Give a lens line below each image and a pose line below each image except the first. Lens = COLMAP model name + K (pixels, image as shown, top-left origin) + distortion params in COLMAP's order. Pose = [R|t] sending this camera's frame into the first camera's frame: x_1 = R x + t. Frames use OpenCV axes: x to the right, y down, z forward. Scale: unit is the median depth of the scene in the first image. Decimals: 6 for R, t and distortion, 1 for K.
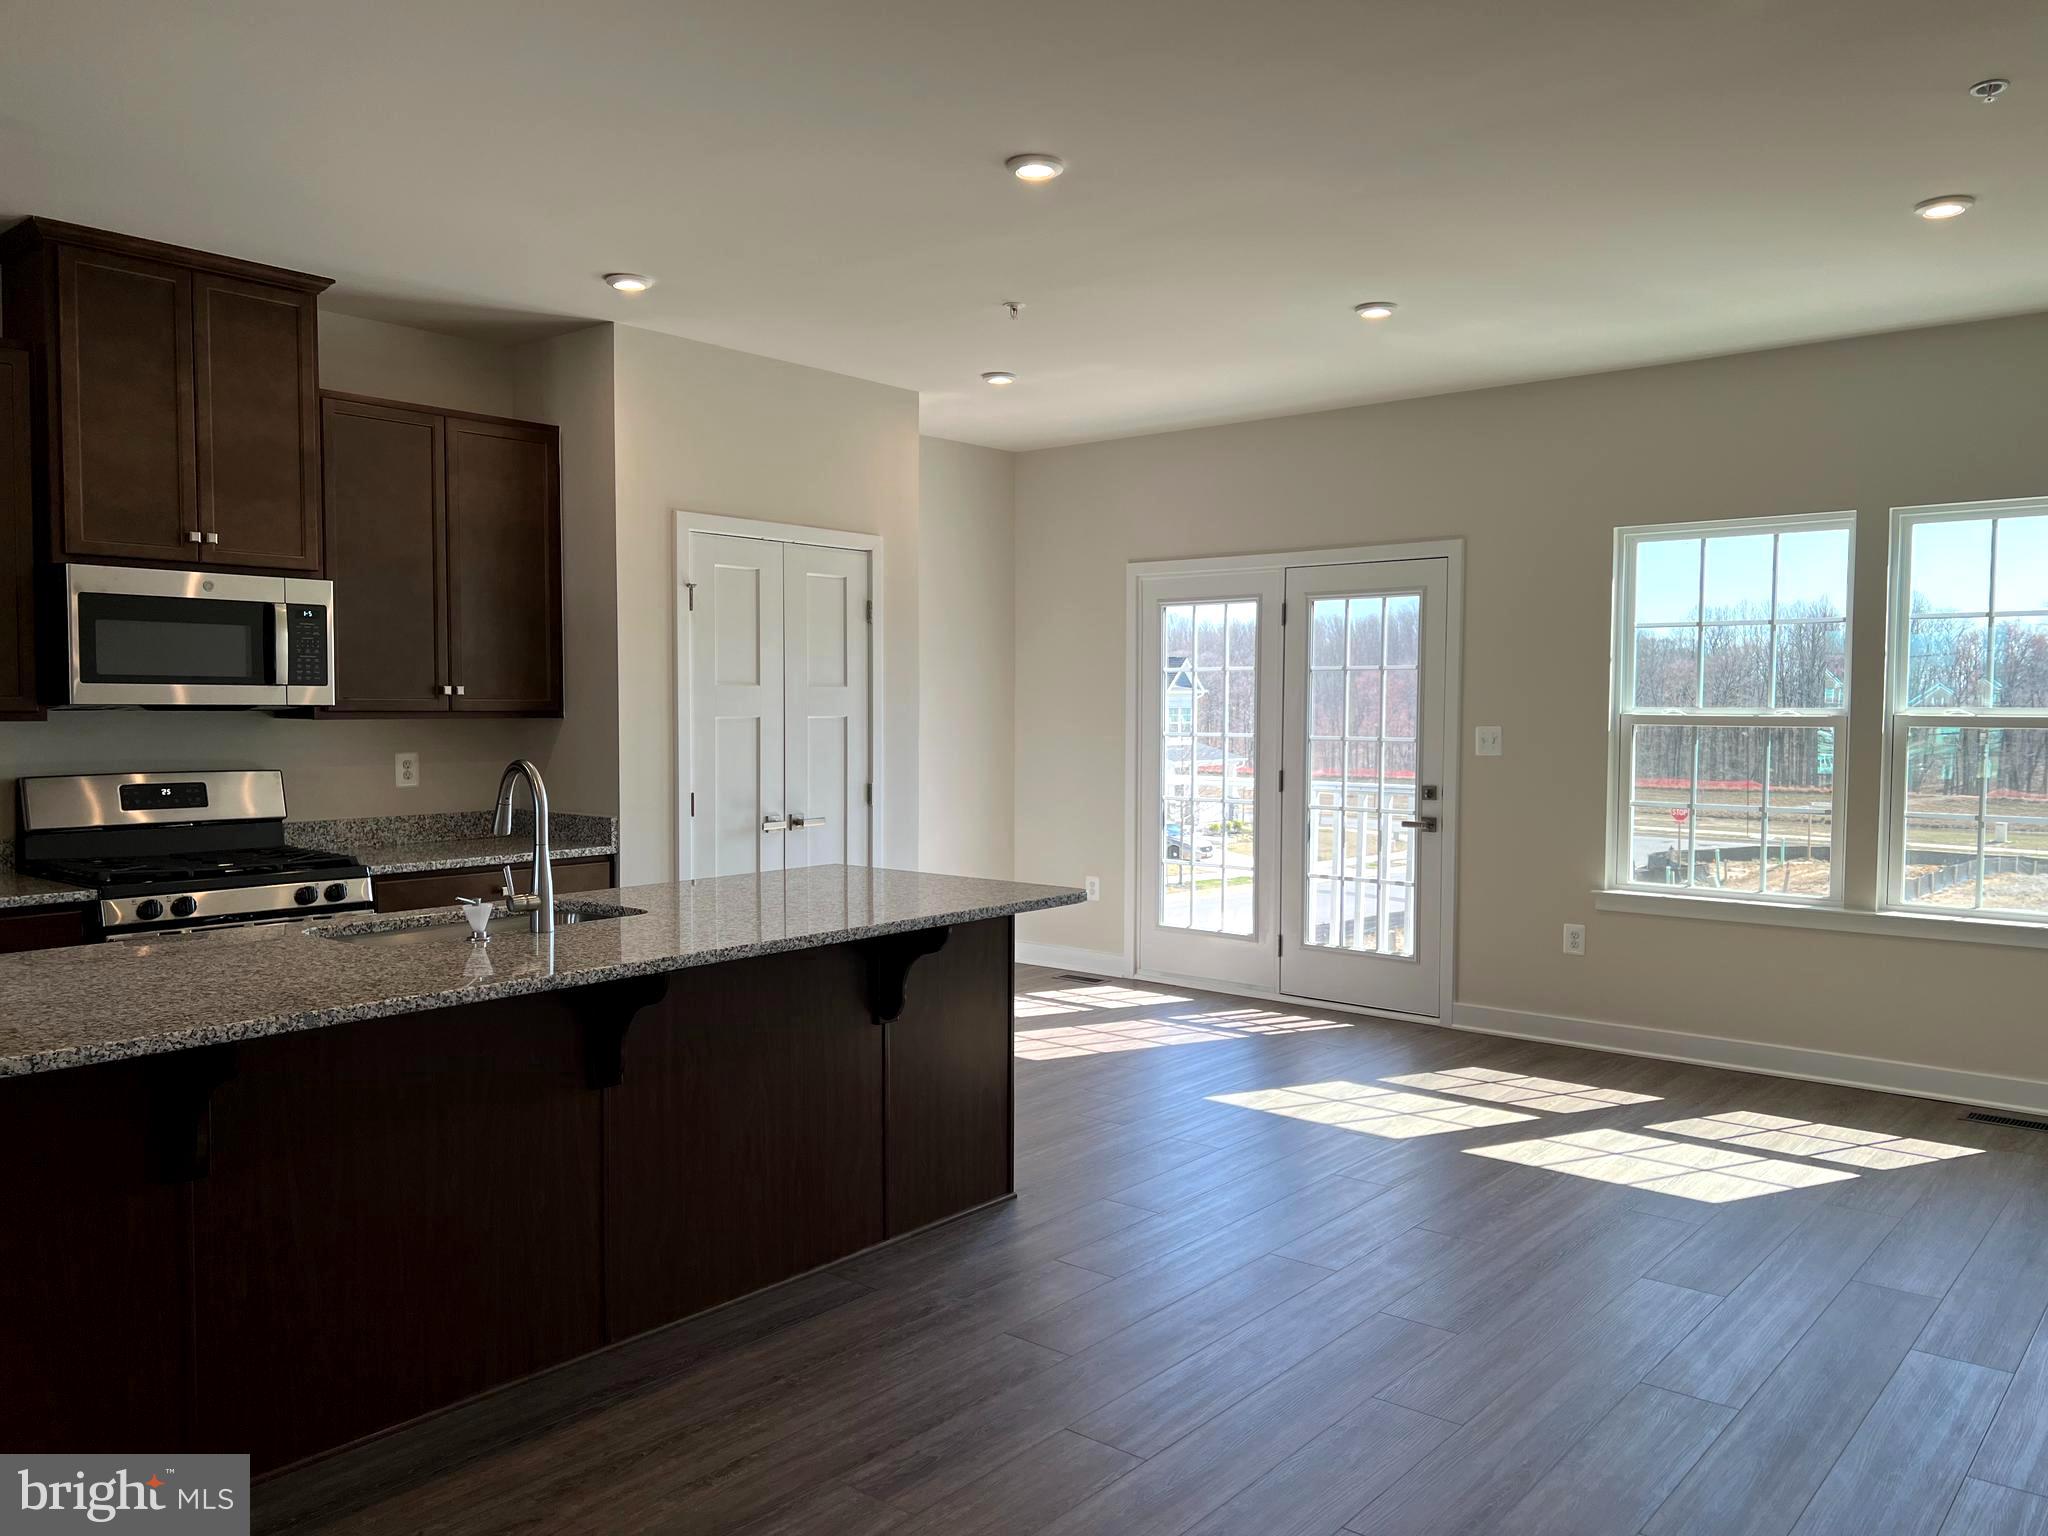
lens RADIAL K [[1524.3, 0, 1020.9], [0, 1524.3, 780.3], [0, 0, 1]] dist [0.078836, -0.134824]
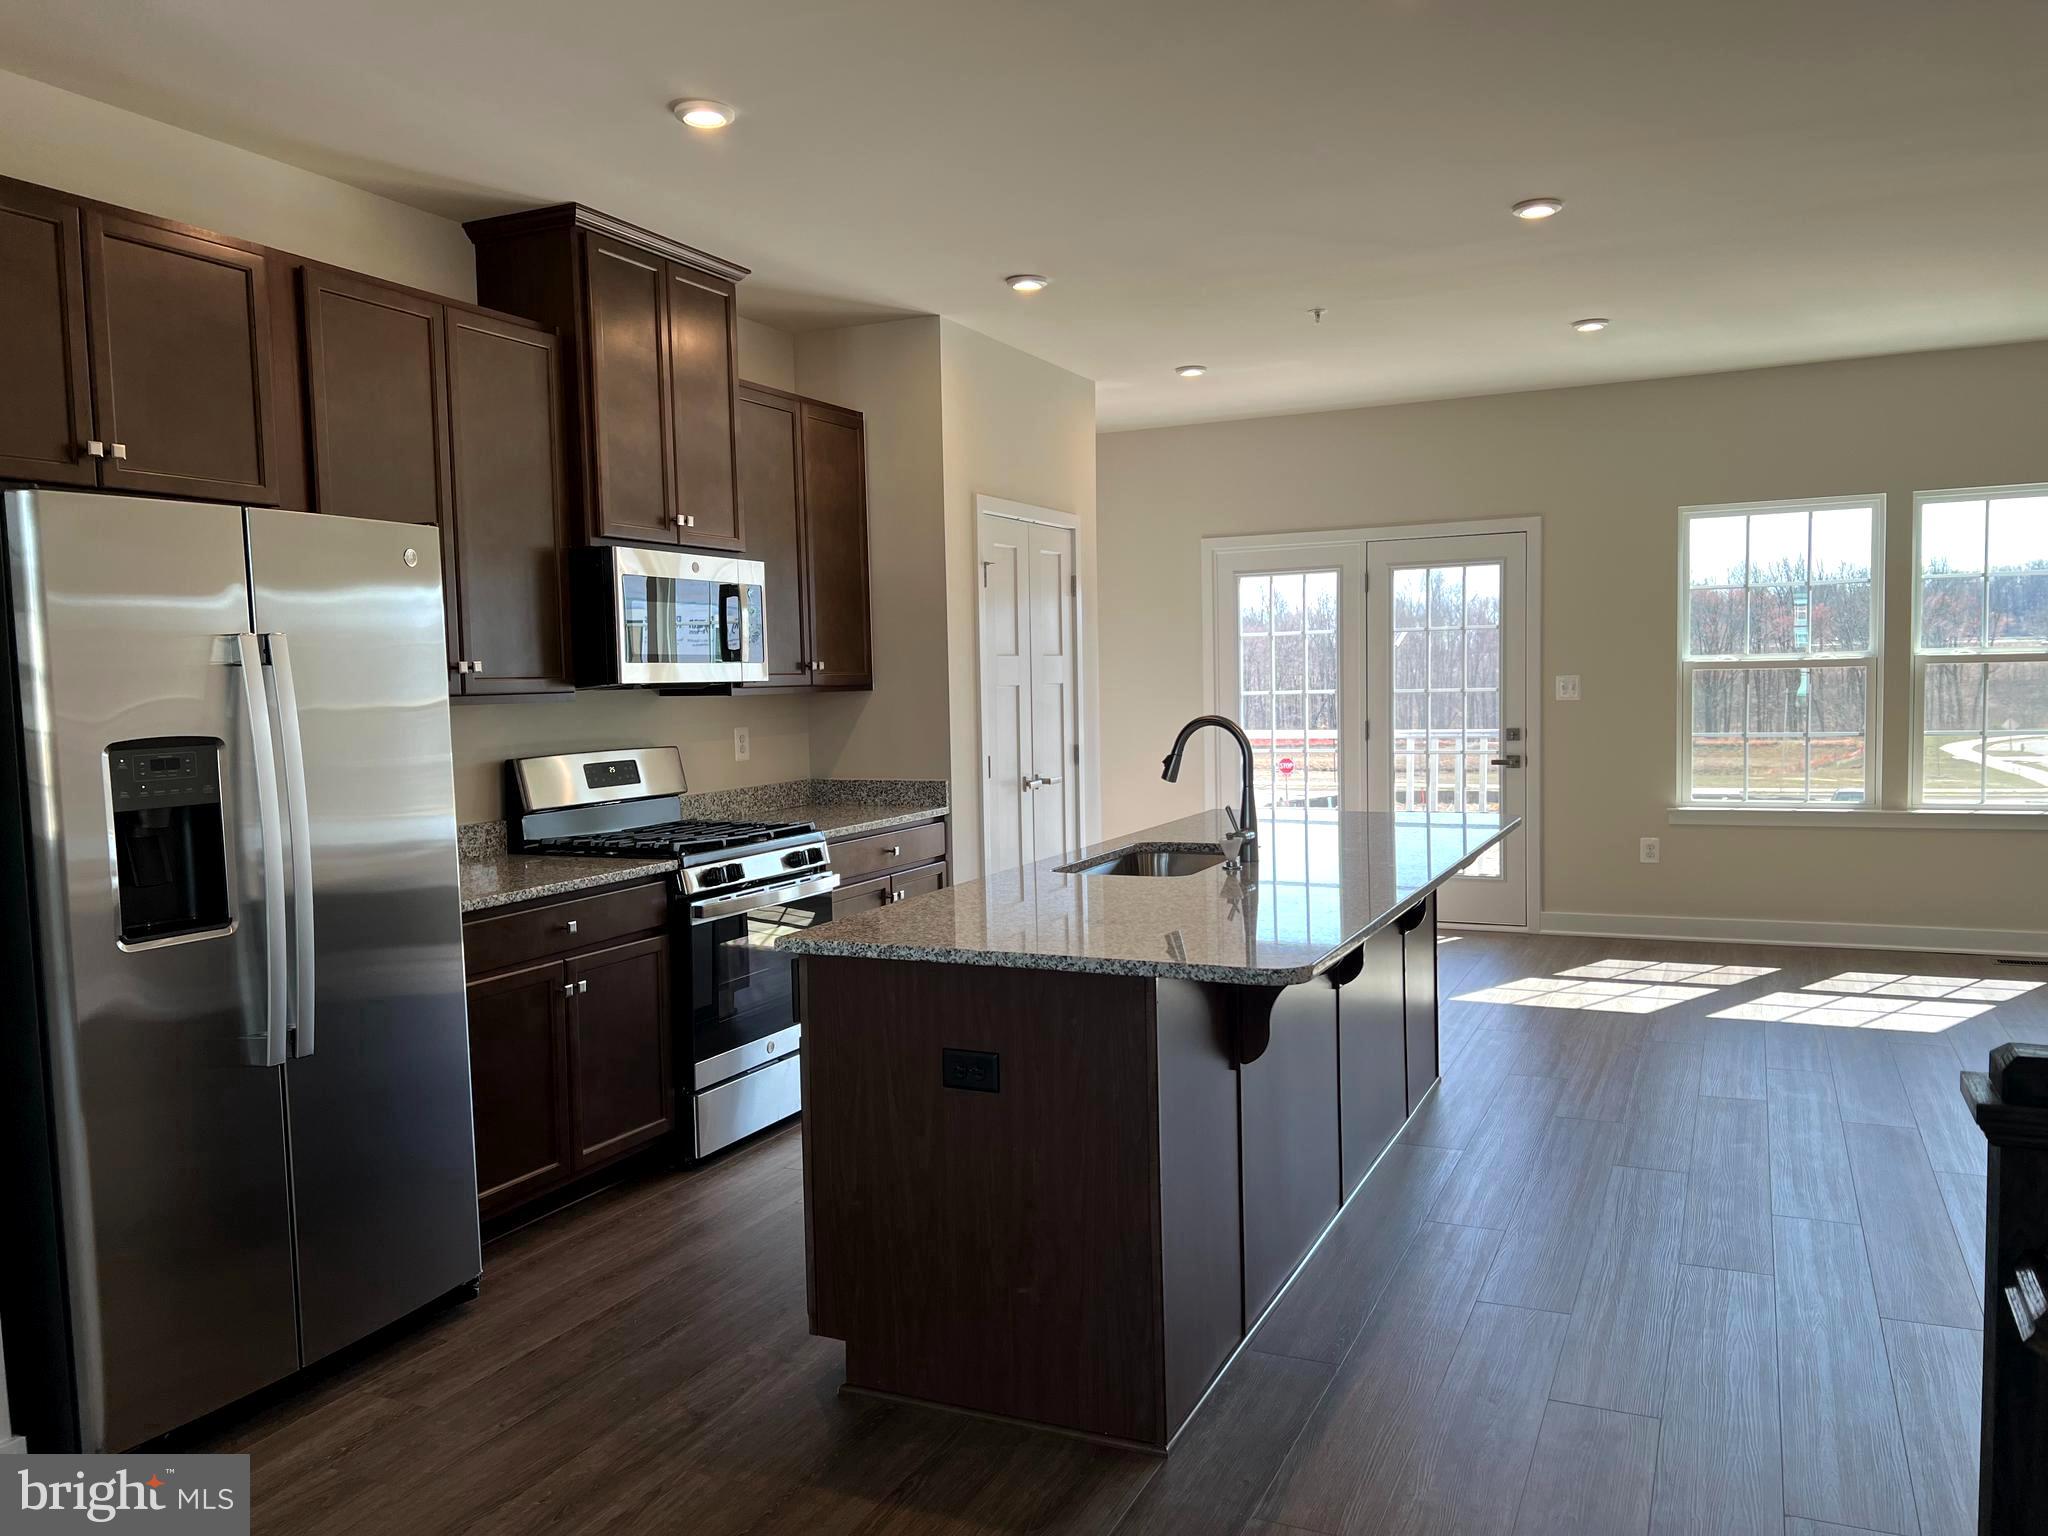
lens RADIAL K [[1524.3, 0, 1020.9], [0, 1524.3, 780.3], [0, 0, 1]] dist [0.078836, -0.134824]
pose [[0.967102, -0.045132, 0.250354, -0.462044], [0.041248, 0.998934, 0.020743, 0.003930], [-0.251024, -0.009734, 0.967932, -0.044468]]
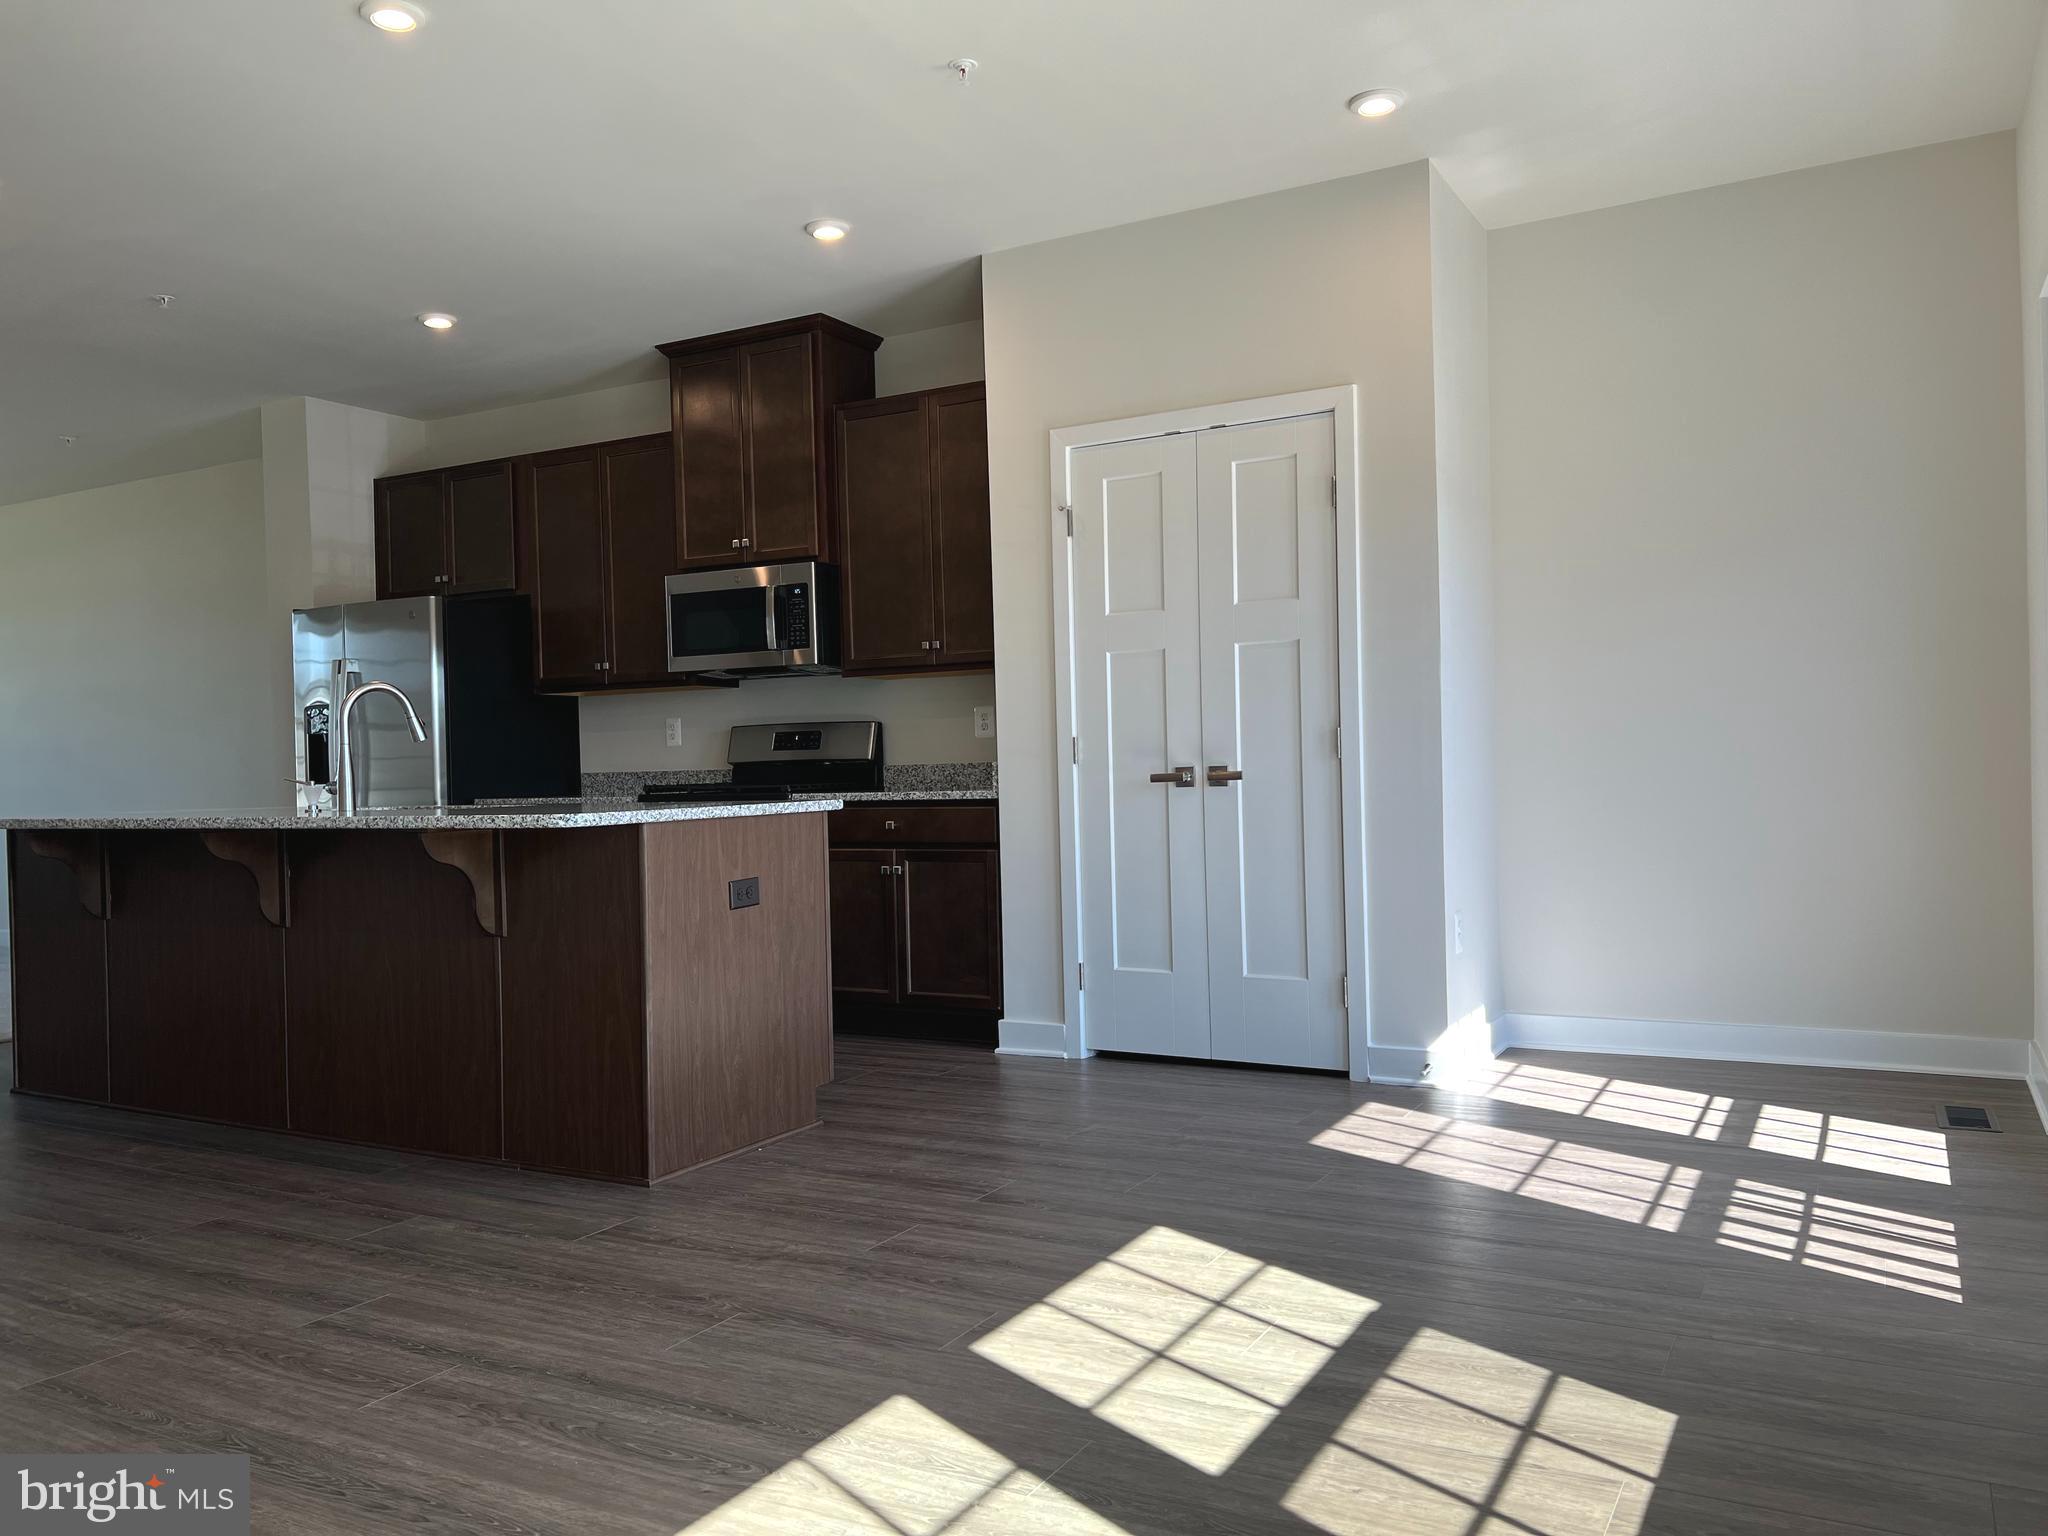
lens RADIAL K [[1524.3, 0, 1020.9], [0, 1524.3, 780.3], [0, 0, 1]] dist [0.078836, -0.134824]
pose [[0.186817, 0.001401, -0.982394, 0.662247], [-0.027297, 0.999620, -0.003765, 0.037620], [0.982015, 0.027520, 0.186785, 0.798258]]
